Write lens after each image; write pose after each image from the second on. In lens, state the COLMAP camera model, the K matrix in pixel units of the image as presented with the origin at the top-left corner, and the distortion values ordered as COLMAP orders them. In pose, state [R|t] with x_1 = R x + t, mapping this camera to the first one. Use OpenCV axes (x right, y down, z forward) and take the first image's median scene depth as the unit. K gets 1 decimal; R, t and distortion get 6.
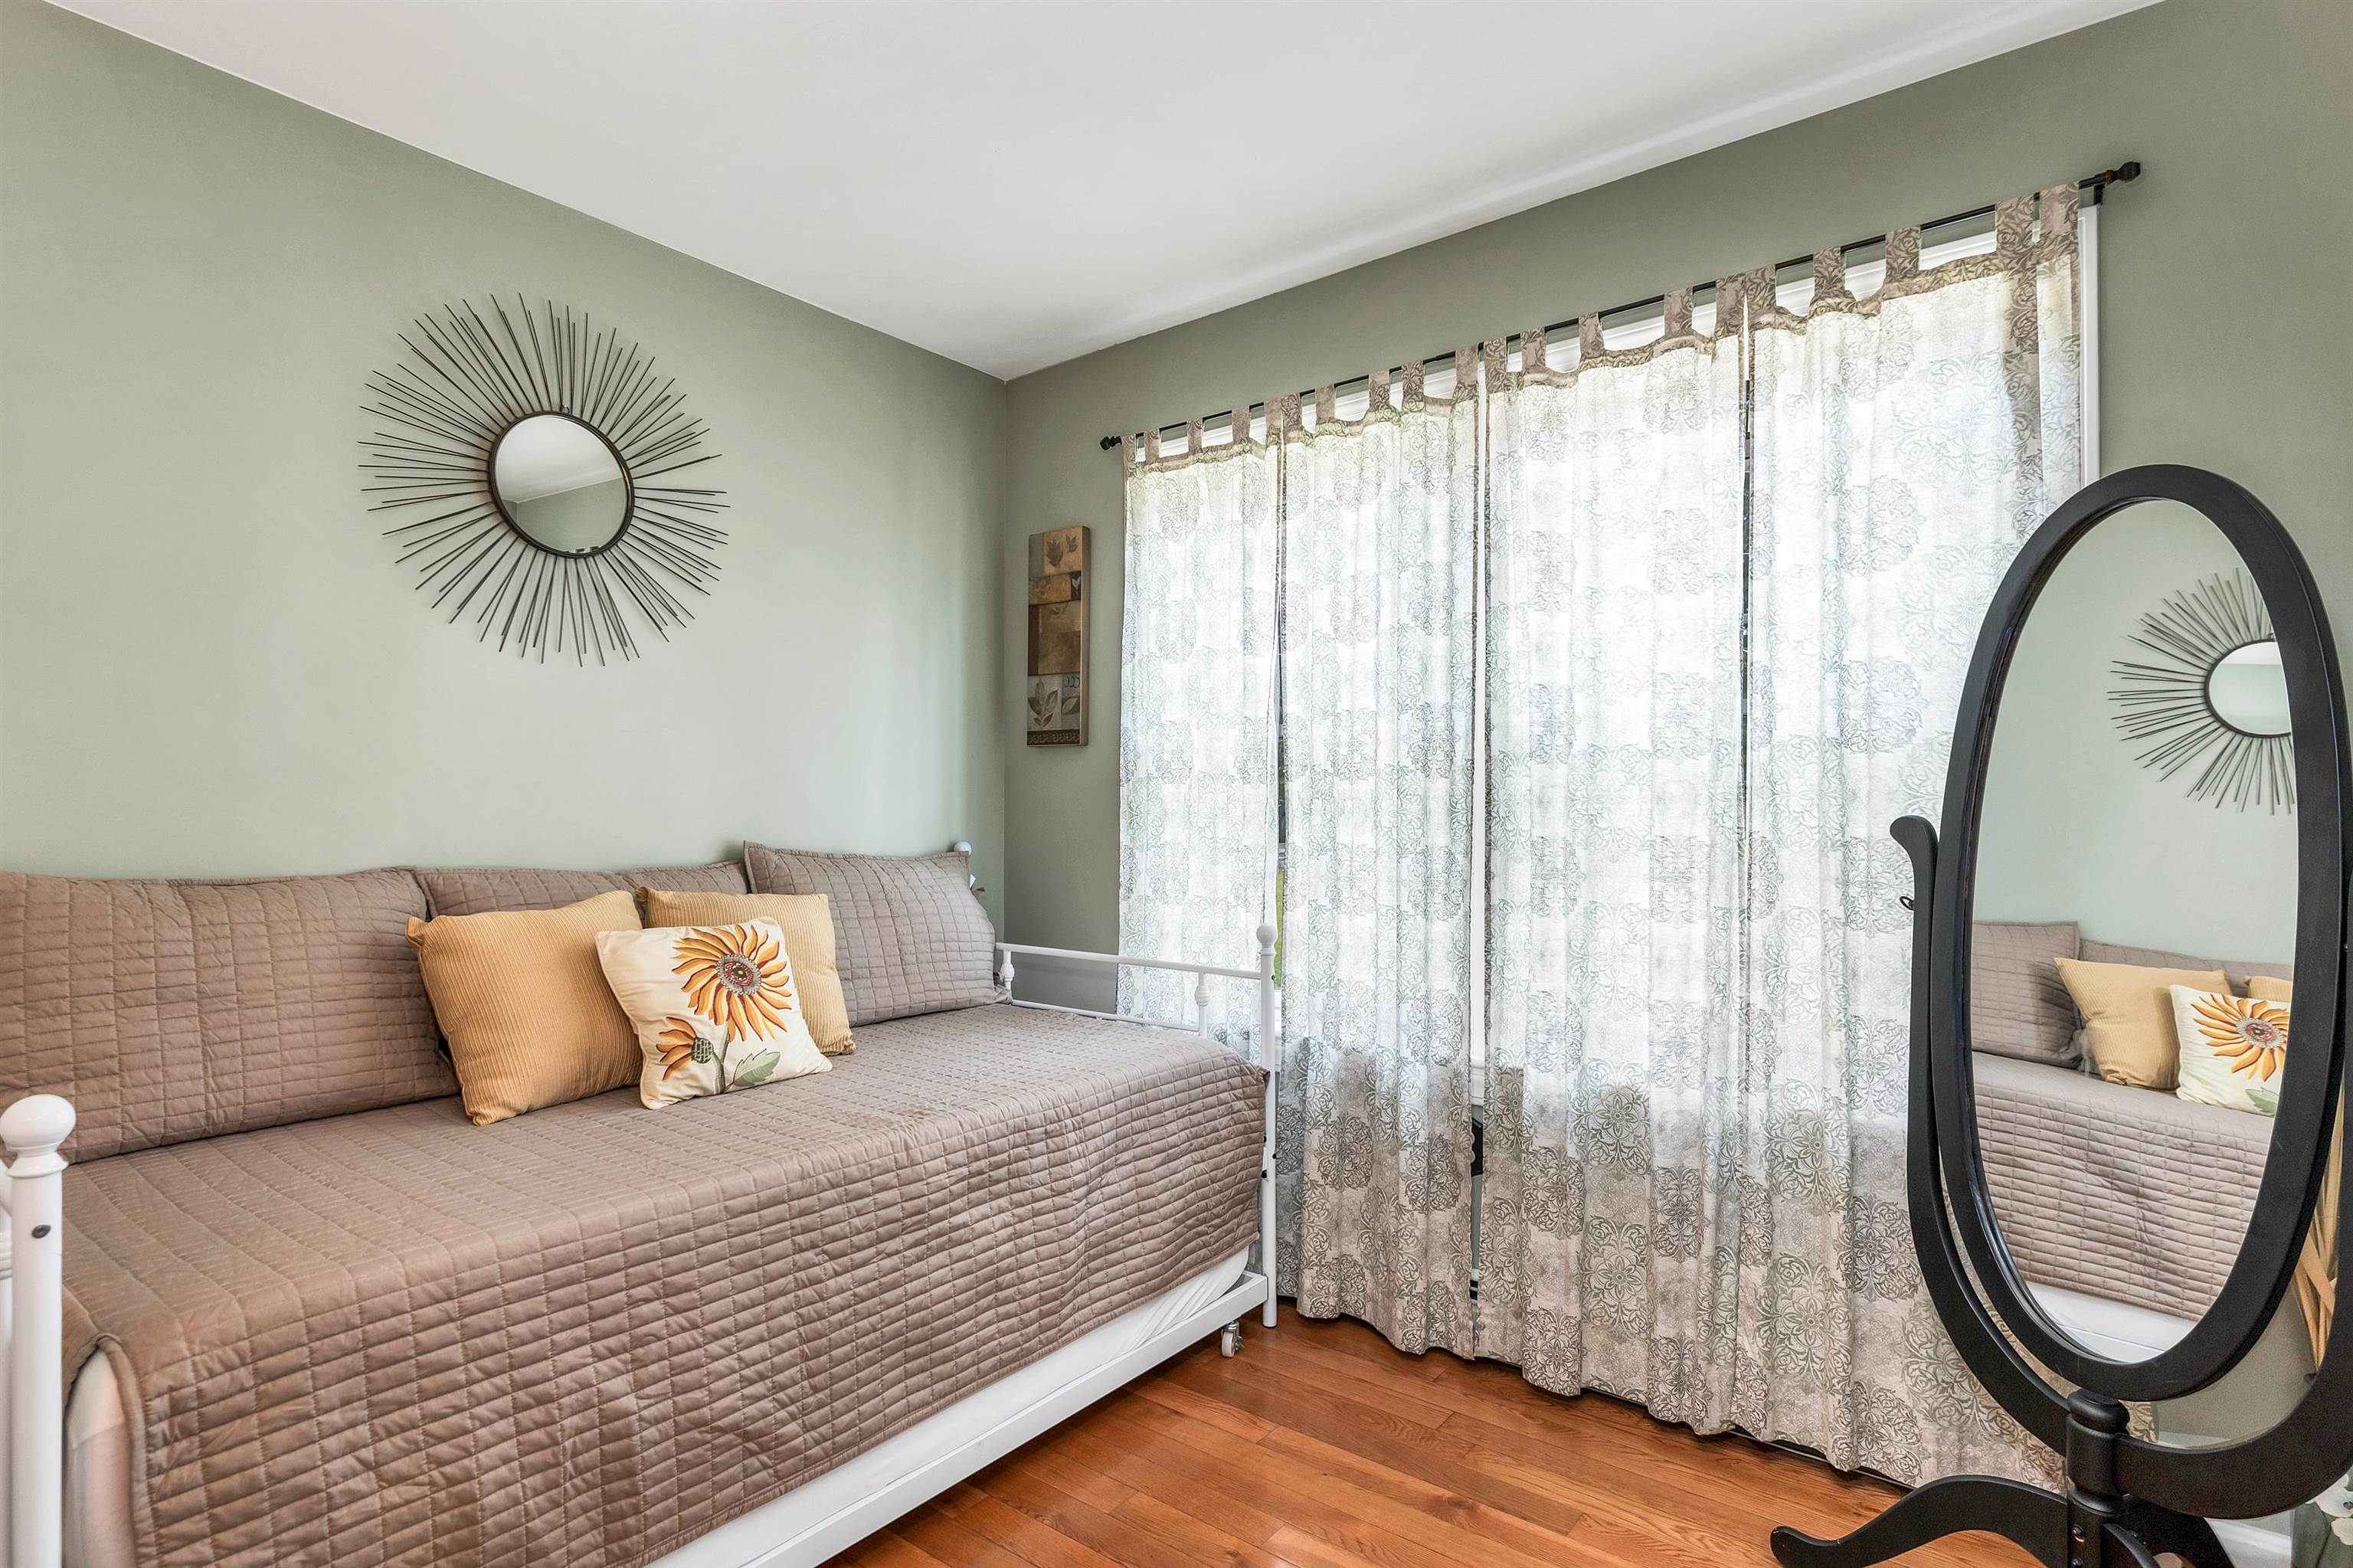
lens RADIAL K [[1119.9, 0, 1169.6], [0, 1119.9, 794.7], [0, 0, 1]] dist [-0.001408, -0.001673]
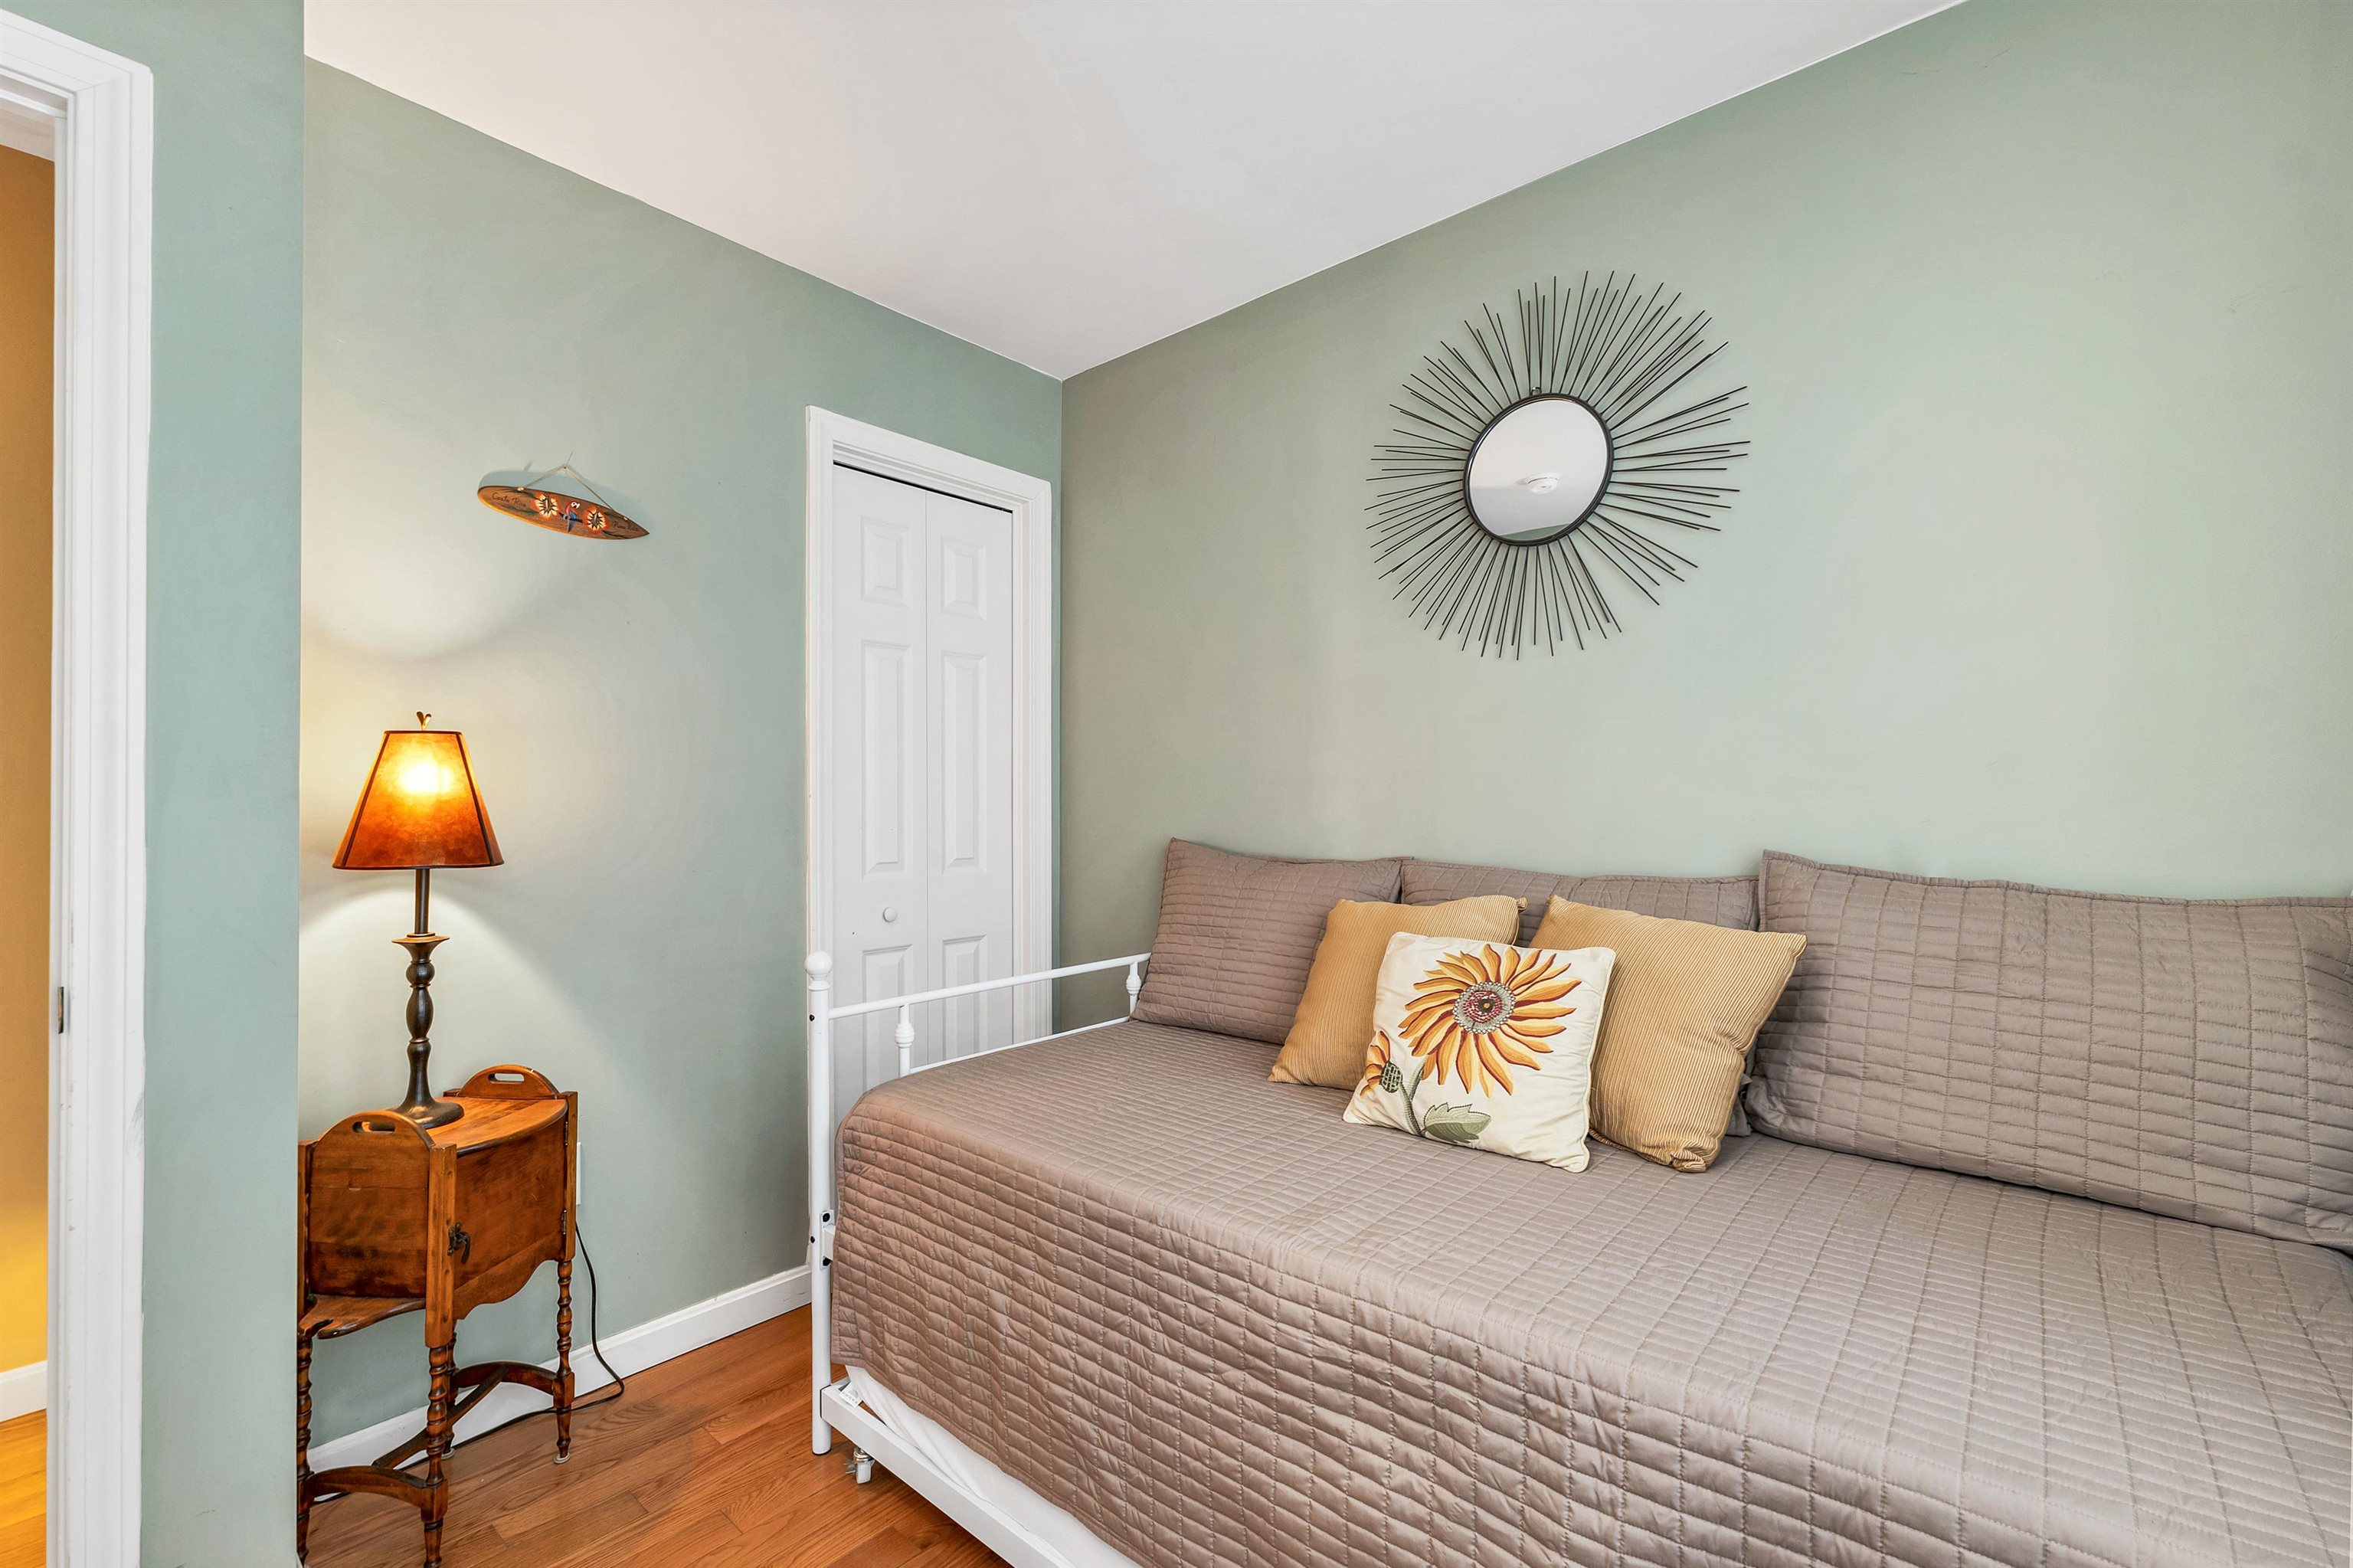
lens RADIAL K [[979.9, 0, 1168.3], [0, 979.9, 805.6], [0, 0, 1]] dist [-0.002065, 0.000659]
pose [[-0.033074, -0.008910, -0.999413, 0.374242], [0.013695, 0.999862, -0.009367, 0.017096], [0.999359, -0.013996, -0.032948, 0.863289]]
